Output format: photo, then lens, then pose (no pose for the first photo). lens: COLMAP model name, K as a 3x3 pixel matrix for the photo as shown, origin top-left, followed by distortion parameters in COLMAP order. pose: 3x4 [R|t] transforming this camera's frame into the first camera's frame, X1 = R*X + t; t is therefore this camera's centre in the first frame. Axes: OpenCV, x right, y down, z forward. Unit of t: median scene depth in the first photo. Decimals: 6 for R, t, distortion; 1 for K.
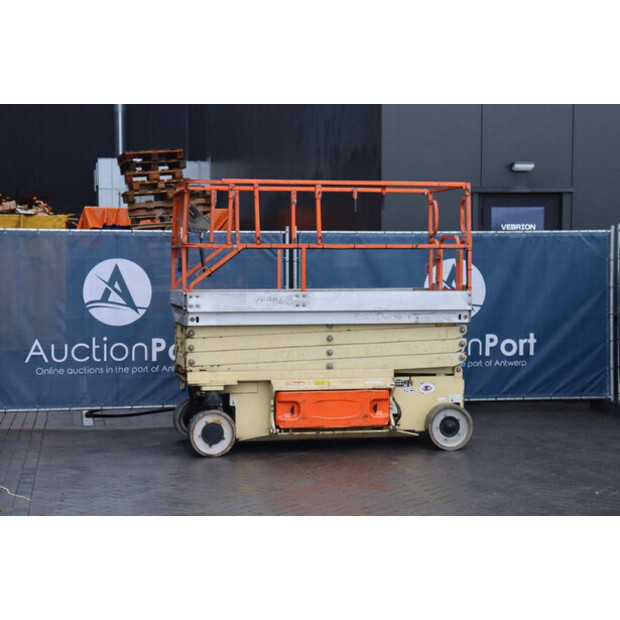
lens RADIAL K [[1273.0, 0, 314.0], [0, 1273.0, 306.3], [0, 0, 1]] dist [0.302829, 0.000000]
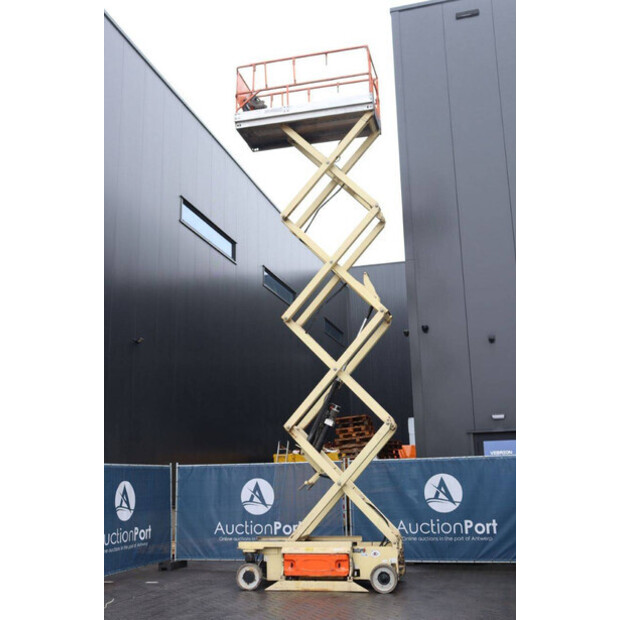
lens RADIAL K [[698.7, 0, 310.9], [0, 698.7, 307.9], [0, 0, 1]] dist [-0.004335, 0.000000]
pose [[0.893519, -0.125934, -0.431004, 0.455651], [0.008364, 0.964367, -0.264435, -0.006930], [0.448948, 0.232673, 0.862734, 0.079902]]
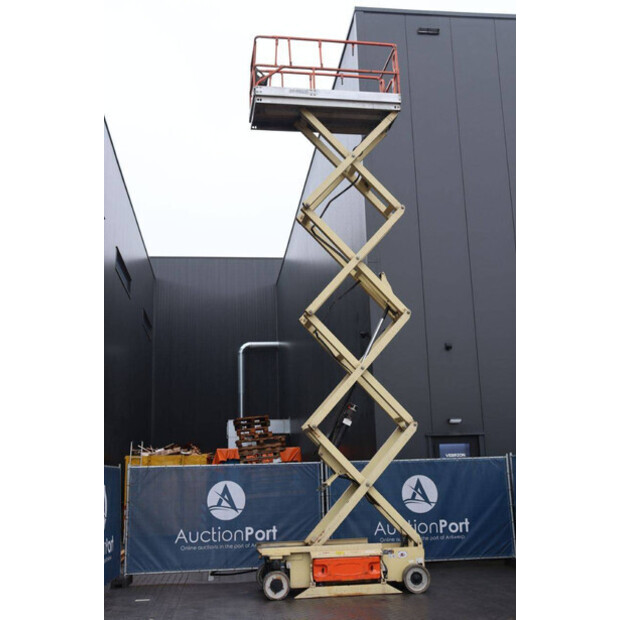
lens RADIAL K [[726.3, 0, 311.1], [0, 726.3, 307.3], [0, 0, 1]] dist [0.014367, 0.000000]
pose [[0.997432, -0.041469, -0.058391, 0.037243], [0.025102, 0.966015, -0.257265, -0.008127], [0.067075, 0.255139, 0.964575, -0.030754]]
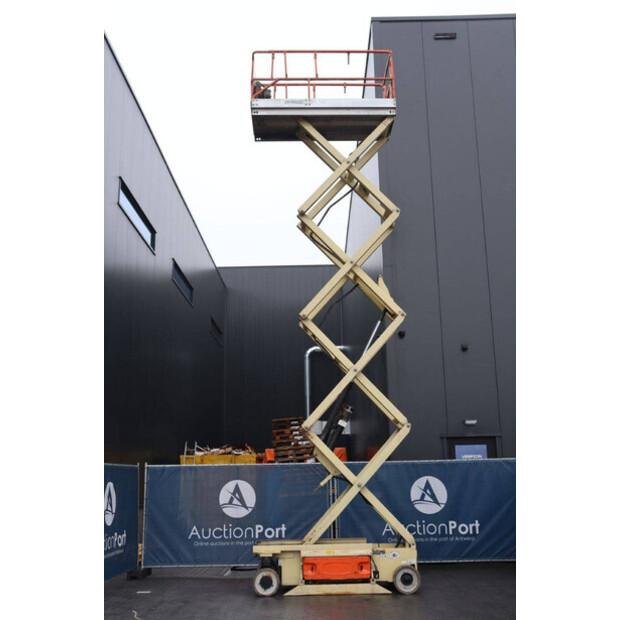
lens RADIAL K [[698.7, 0, 312.1], [0, 698.7, 307.5], [0, 0, 1]] dist [-0.004335, 0.000000]
pose [[0.980315, -0.063268, -0.187027, 0.176713], [0.011218, 0.963585, -0.267167, -0.007229], [0.197119, 0.259810, 0.945327, 0.004317]]
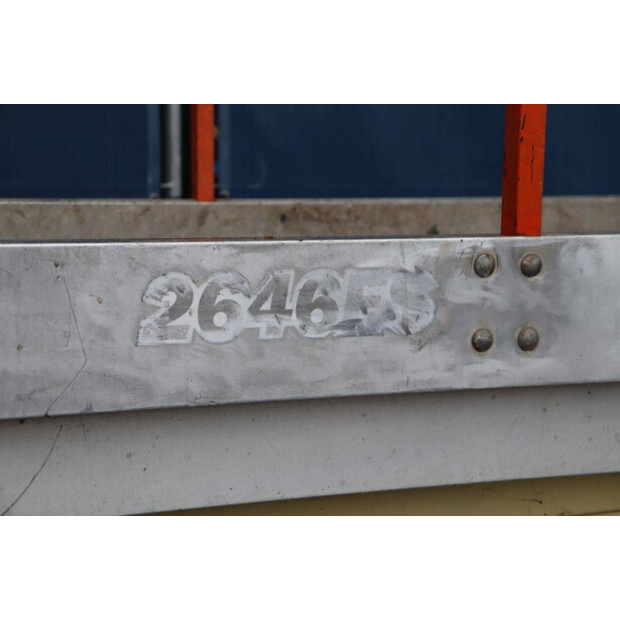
lens RADIAL K [[1636.1, 0, 311.6], [0, 1636.1, 309.7], [0, 0, 1]] dist [0.568691, 0.000000]
pose [[0.982421, -0.009070, 0.186457, -0.056774], [-0.003179, 0.997861, 0.065290, -0.013843], [-0.186650, -0.064735, 0.980291, 0.809193]]
